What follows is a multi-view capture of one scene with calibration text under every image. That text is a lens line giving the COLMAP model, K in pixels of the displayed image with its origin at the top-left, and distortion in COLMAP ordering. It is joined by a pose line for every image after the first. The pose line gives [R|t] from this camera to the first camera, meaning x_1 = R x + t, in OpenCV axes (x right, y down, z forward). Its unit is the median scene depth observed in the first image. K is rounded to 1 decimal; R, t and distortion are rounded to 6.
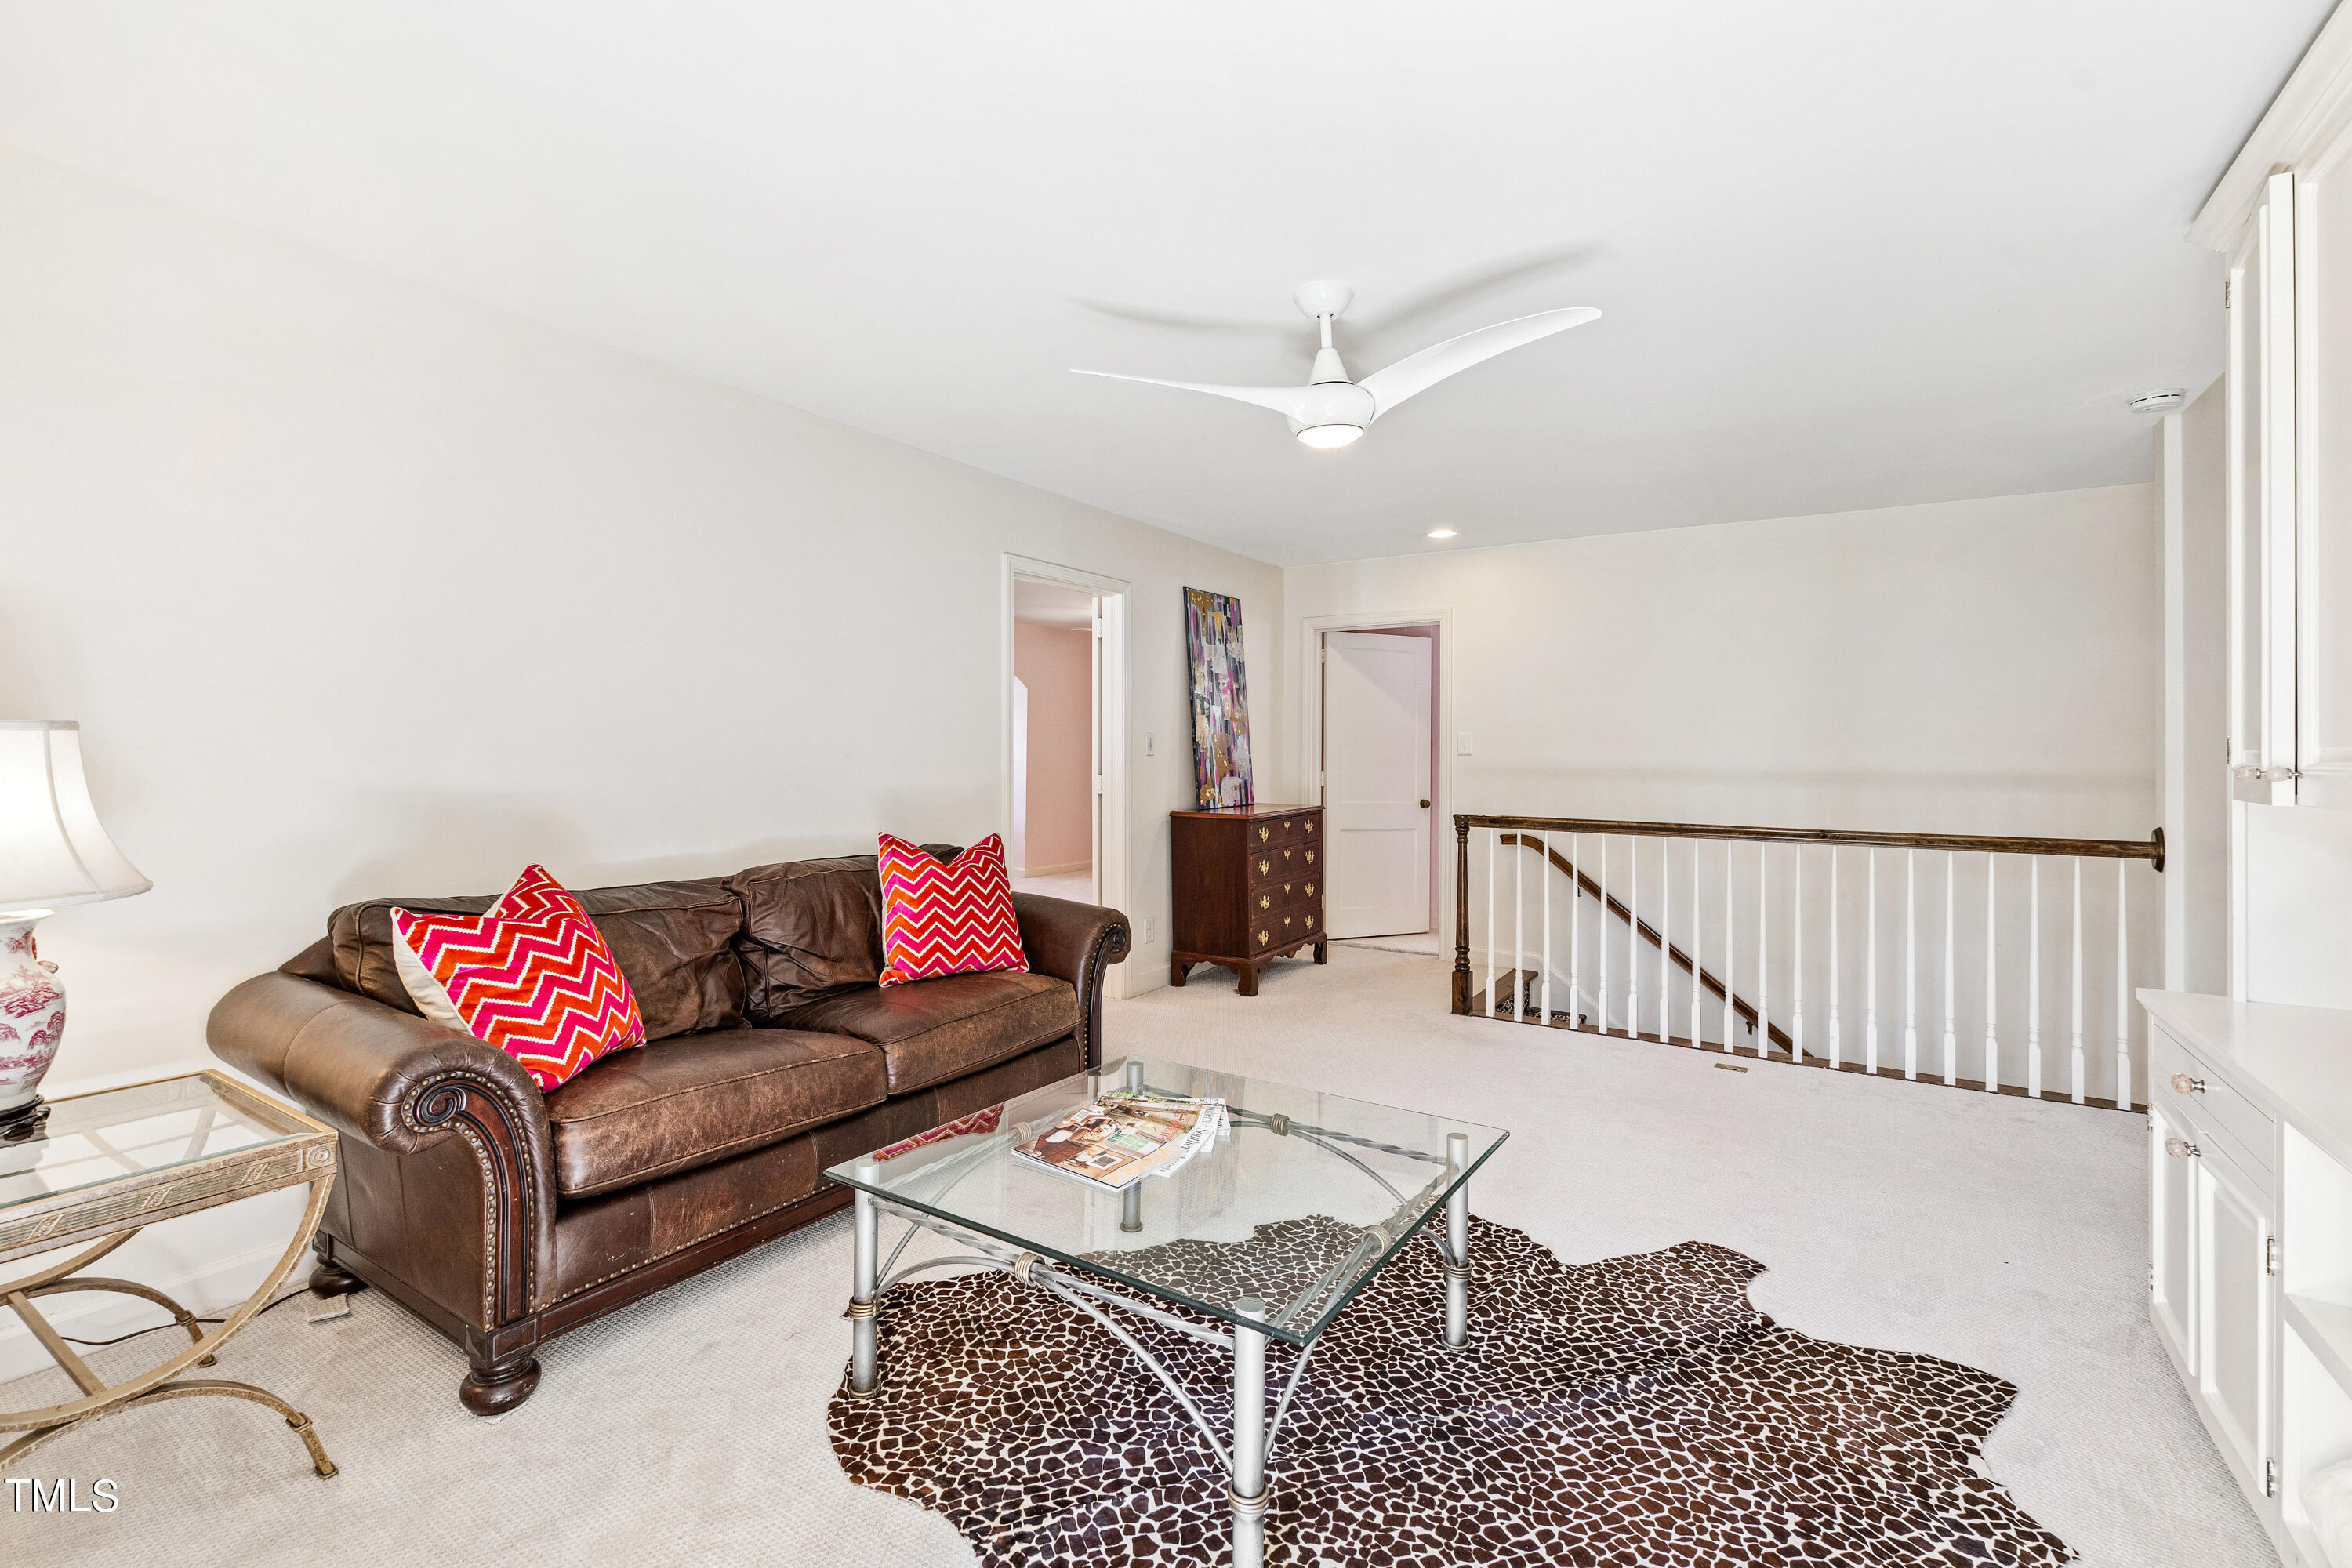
lens RADIAL K [[1048.9, 0, 1163.1], [0, 1048.9, 790.1], [0, 0, 1]] dist [-0.003706, -0.000143]
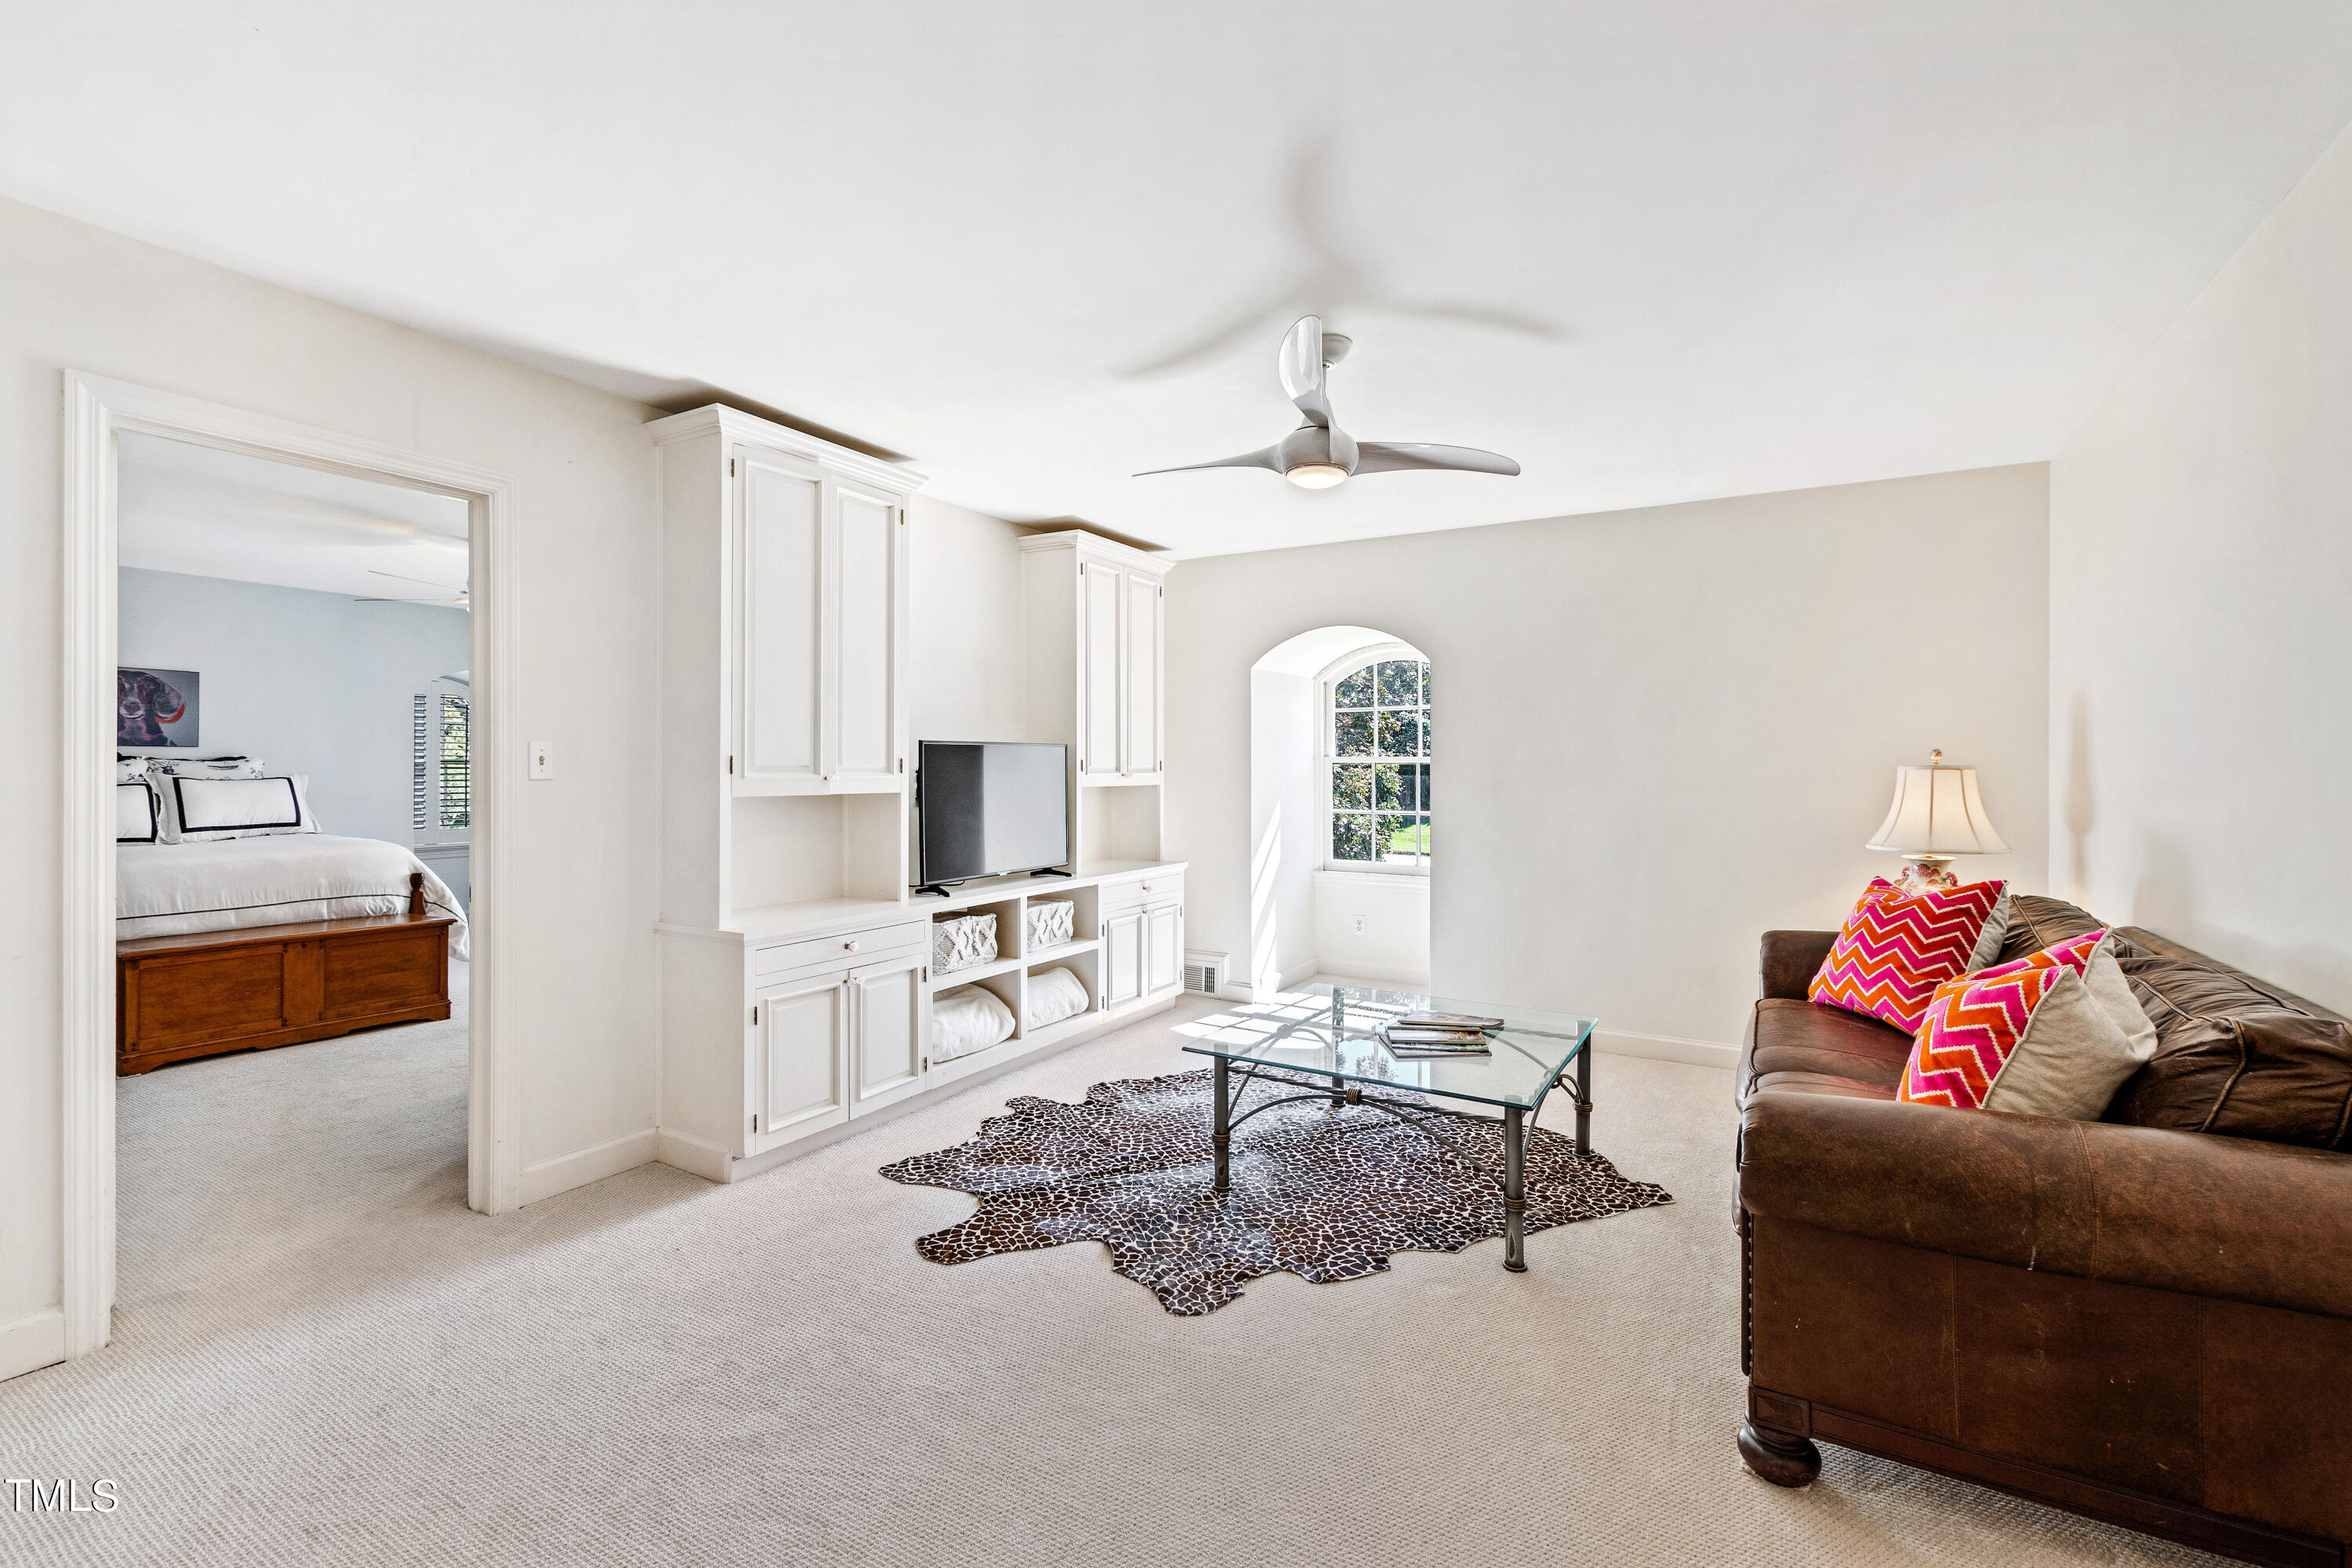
lens RADIAL K [[1048.9, 0, 1163.1], [0, 1048.9, 790.1], [0, 0, 1]] dist [-0.003706, -0.000143]
pose [[-0.999294, -0.010518, -0.036072, 0.444761], [-0.012620, 0.998204, 0.058558, -0.102473], [0.035391, 0.058972, -0.997632, 2.550556]]
